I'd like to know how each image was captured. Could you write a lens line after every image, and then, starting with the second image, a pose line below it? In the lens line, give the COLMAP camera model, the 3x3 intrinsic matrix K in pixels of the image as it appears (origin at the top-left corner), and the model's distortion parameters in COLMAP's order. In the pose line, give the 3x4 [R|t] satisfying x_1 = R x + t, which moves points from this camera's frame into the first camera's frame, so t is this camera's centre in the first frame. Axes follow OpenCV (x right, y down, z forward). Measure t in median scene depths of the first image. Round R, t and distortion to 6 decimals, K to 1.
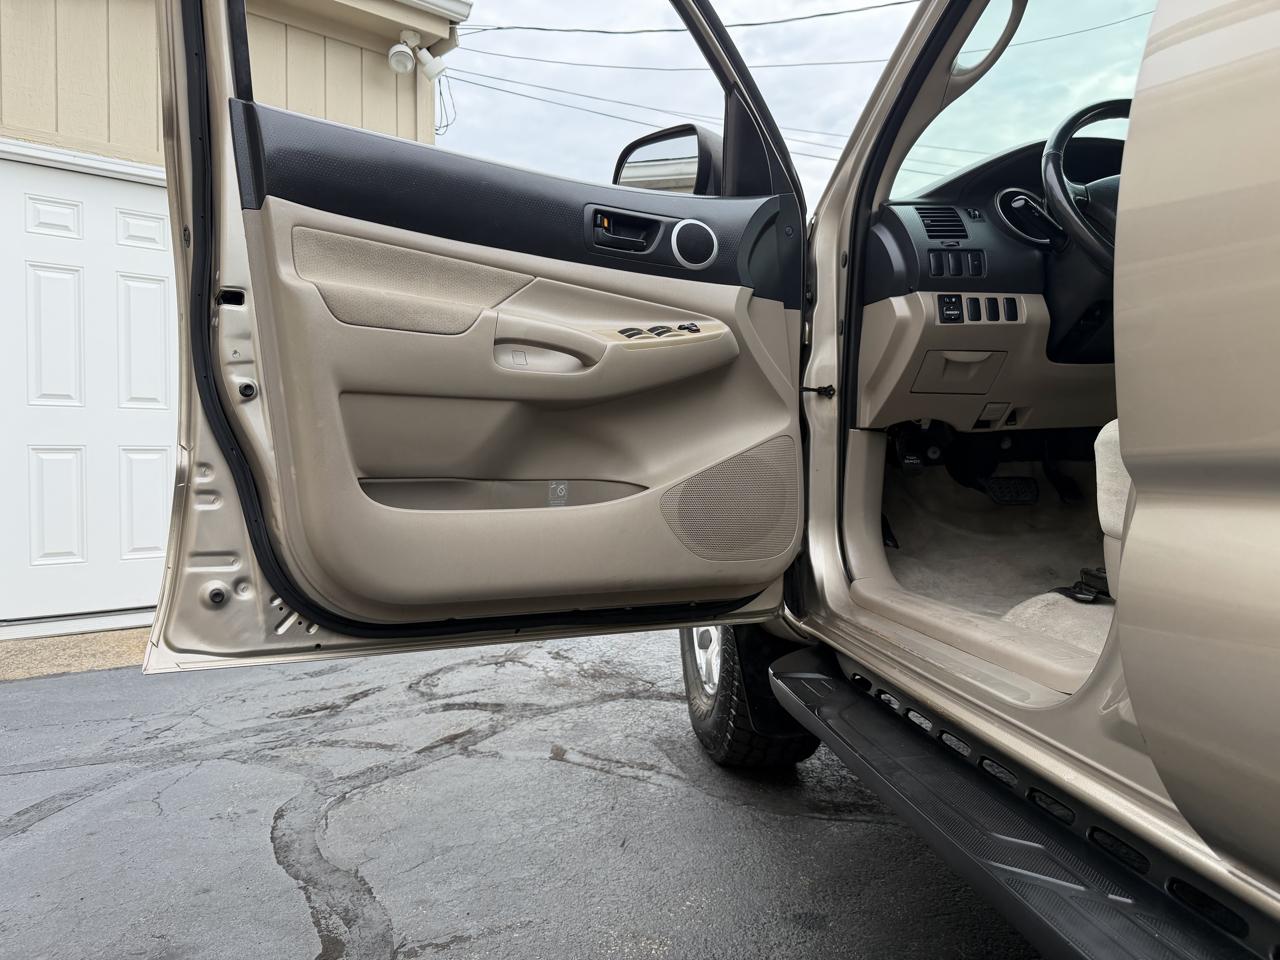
lens RADIAL K [[905.0, 0, 640.0], [0, 905.0, 480.0], [0, 0, 1]] dist [0.003820, -0.006366]
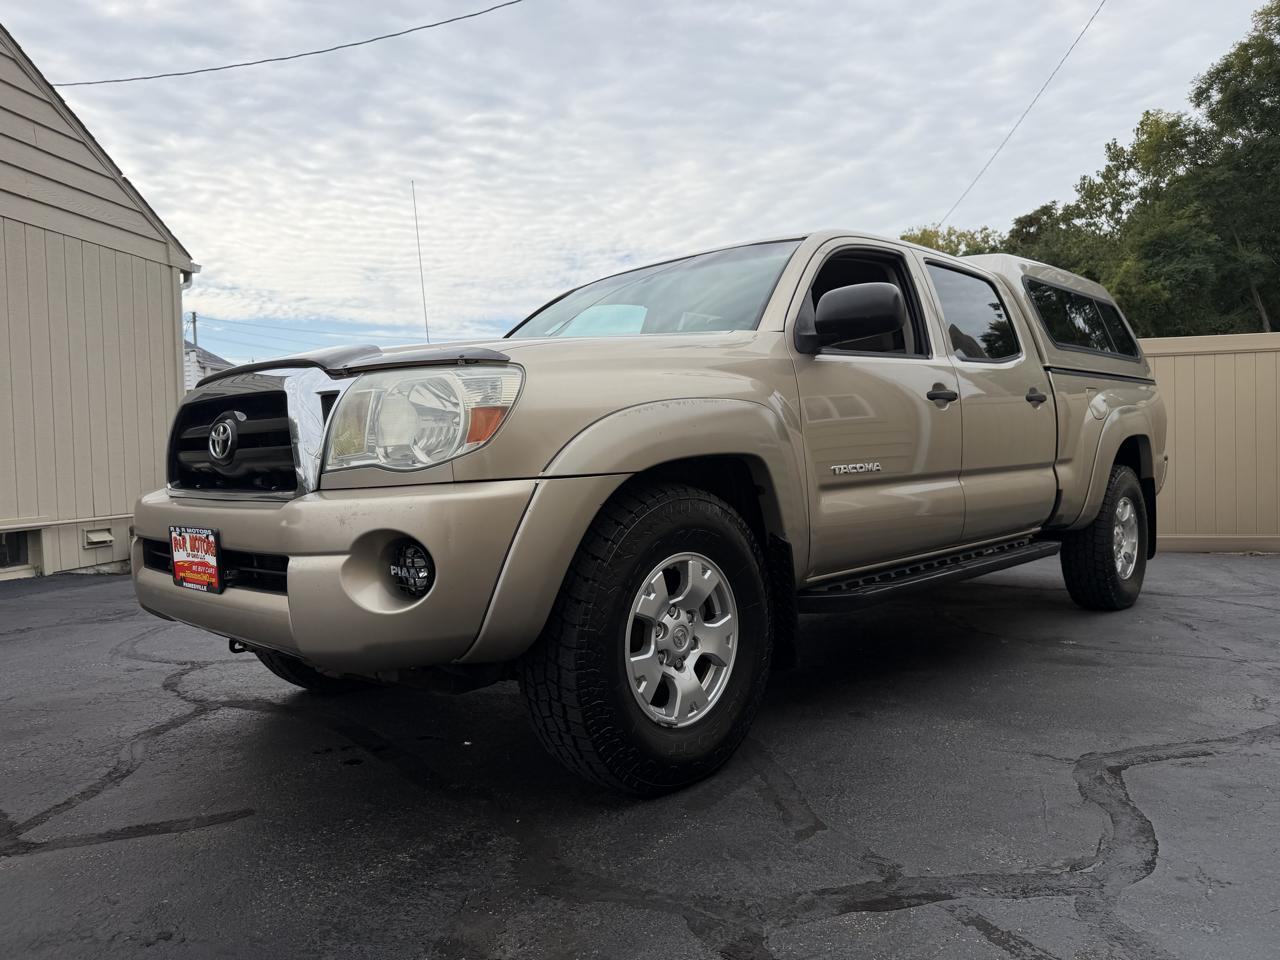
lens RADIAL K [[901.6, 0, 615.4], [0, 901.6, 460.2], [0, 0, 1]] dist [0.027413, -0.003386]
pose [[-0.613494, 0.010287, 0.789633, -0.784874], [0.047010, 0.998618, 0.023514, -0.106340], [-0.788299, 0.051546, -0.613129, 1.930046]]
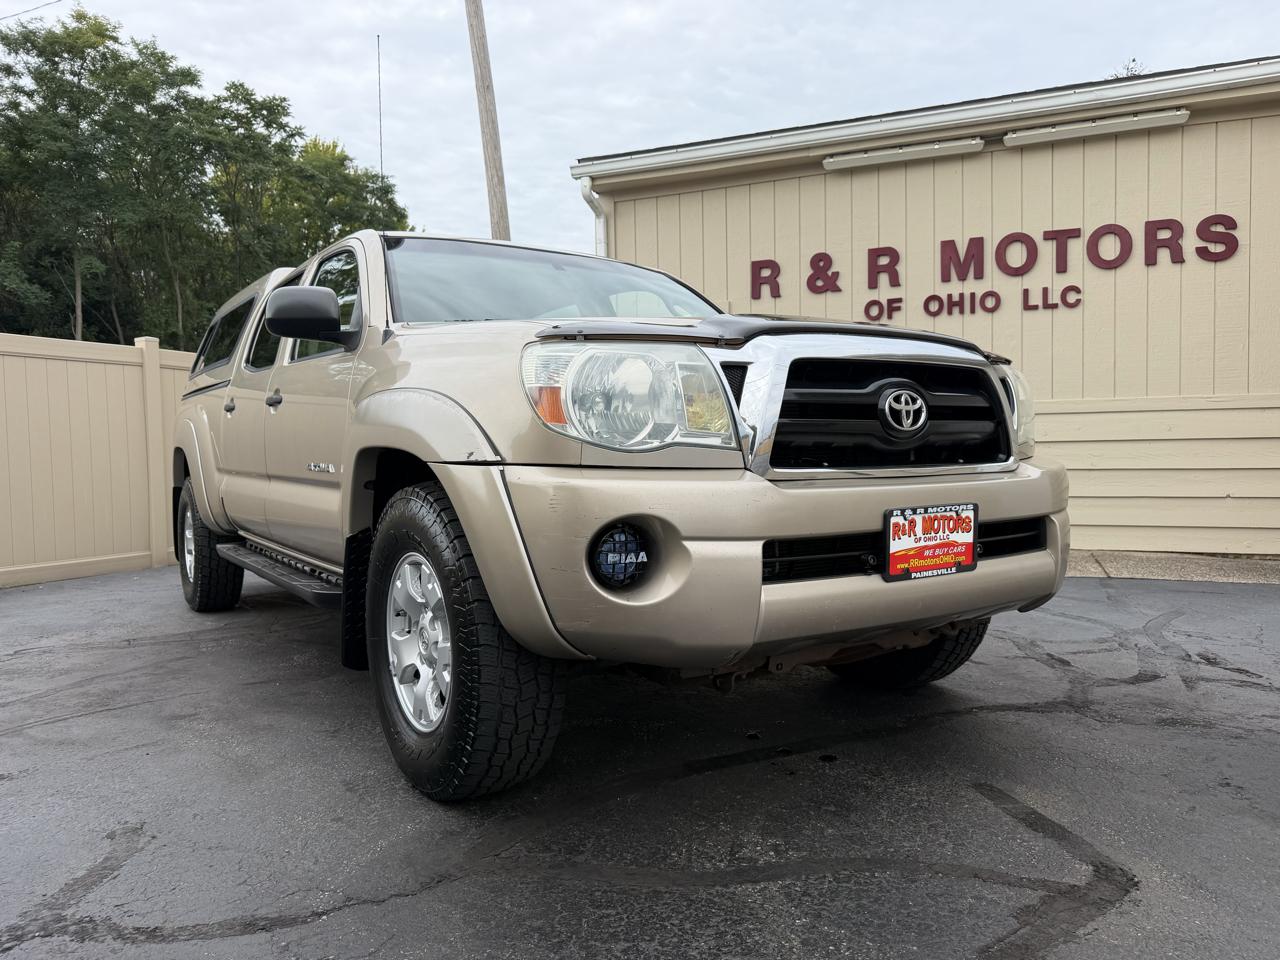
lens RADIAL K [[905.0, 0, 640.0], [0, 905.0, 480.0], [0, 0, 1]] dist [0.003820, -0.006366]
pose [[-0.898053, 0.023409, -0.439264, 1.275167], [-0.004071, 0.998098, 0.061512, -0.110313], [0.439869, 0.057029, -0.896249, 2.436461]]
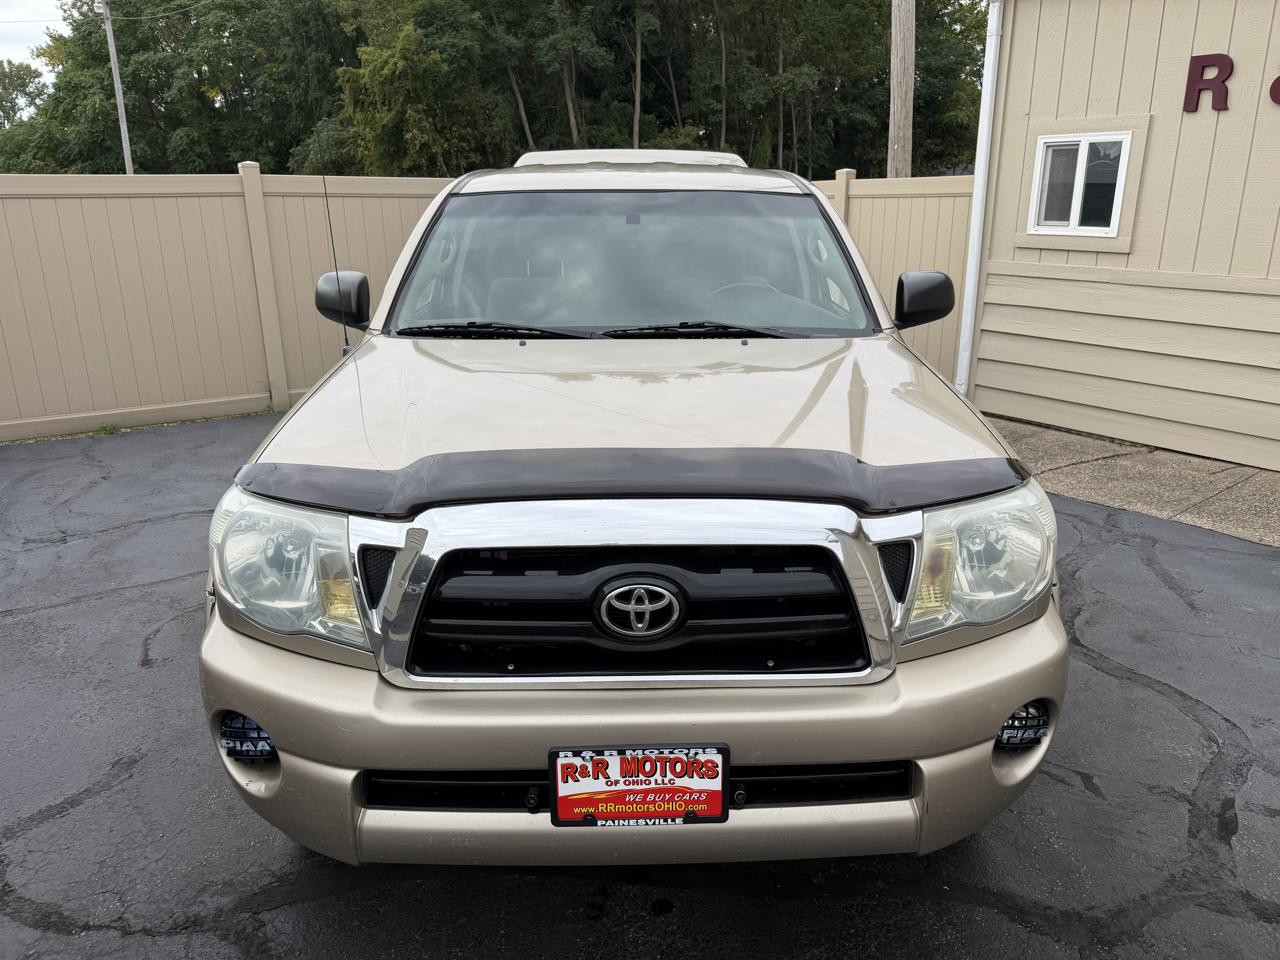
lens RADIAL K [[920.6, 0, 653.0], [0, 920.6, 458.3], [0, 0, 1]] dist [0.002521, -0.001764]
pose [[-0.994673, -0.028627, 0.099026, 0.415201], [0.002657, 0.953223, 0.302255, -0.510590], [-0.103047, 0.300908, -0.948070, 2.340672]]
